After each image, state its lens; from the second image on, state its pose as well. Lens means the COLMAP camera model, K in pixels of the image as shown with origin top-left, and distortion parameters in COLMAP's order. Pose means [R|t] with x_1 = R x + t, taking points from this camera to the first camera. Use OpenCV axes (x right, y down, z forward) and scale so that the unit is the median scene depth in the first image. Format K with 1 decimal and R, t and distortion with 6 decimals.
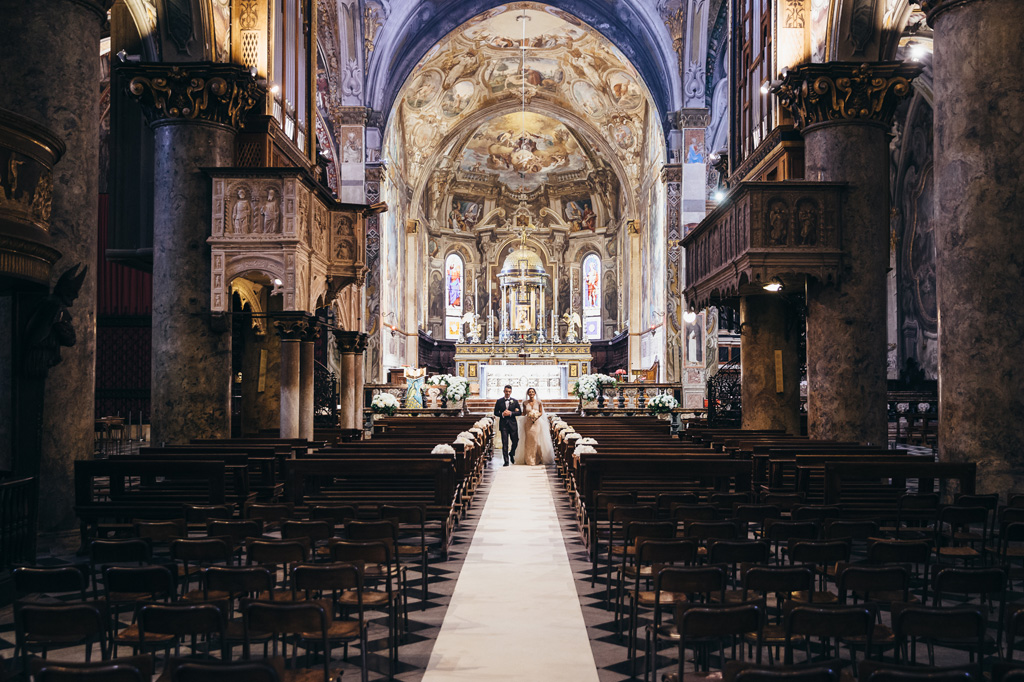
lens RADIAL K [[1530.7, 0, 512.0], [0, 1530.7, 341.0], [0, 0, 1]] dist [0.012735, 0.004639]
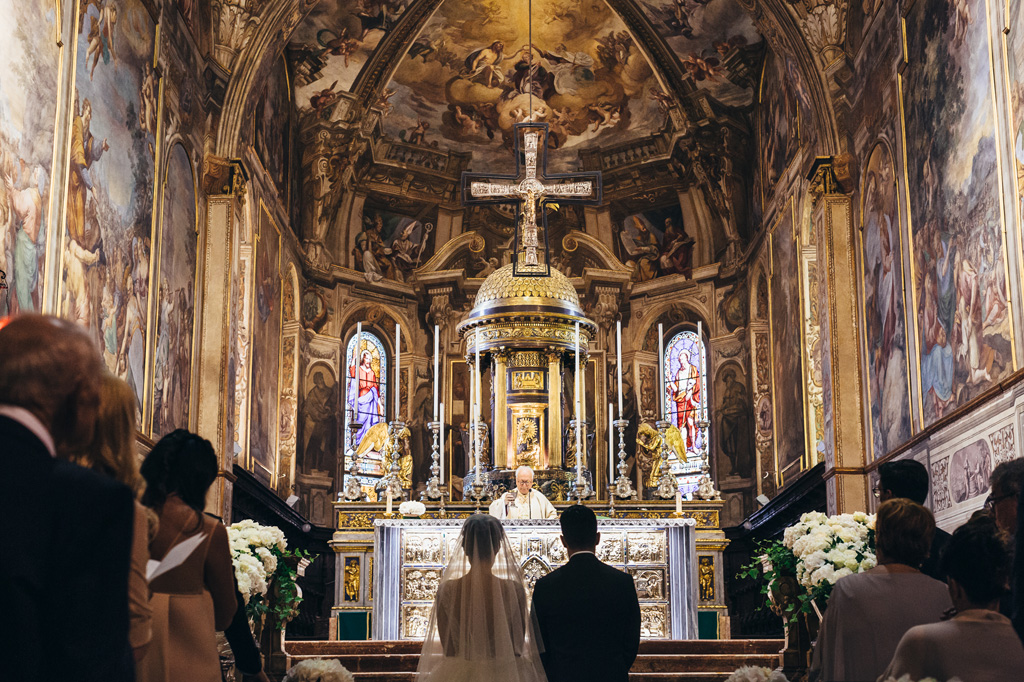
lens RADIAL K [[1530.7, 0, 512.0], [0, 1530.7, 341.0], [0, 0, 1]] dist [0.012735, 0.004639]
pose [[0.999992, -0.002543, 0.002934, 0.002172], [0.003063, 0.981006, -0.193952, 0.030308], [-0.002385, 0.193960, 0.981007, 0.581058]]
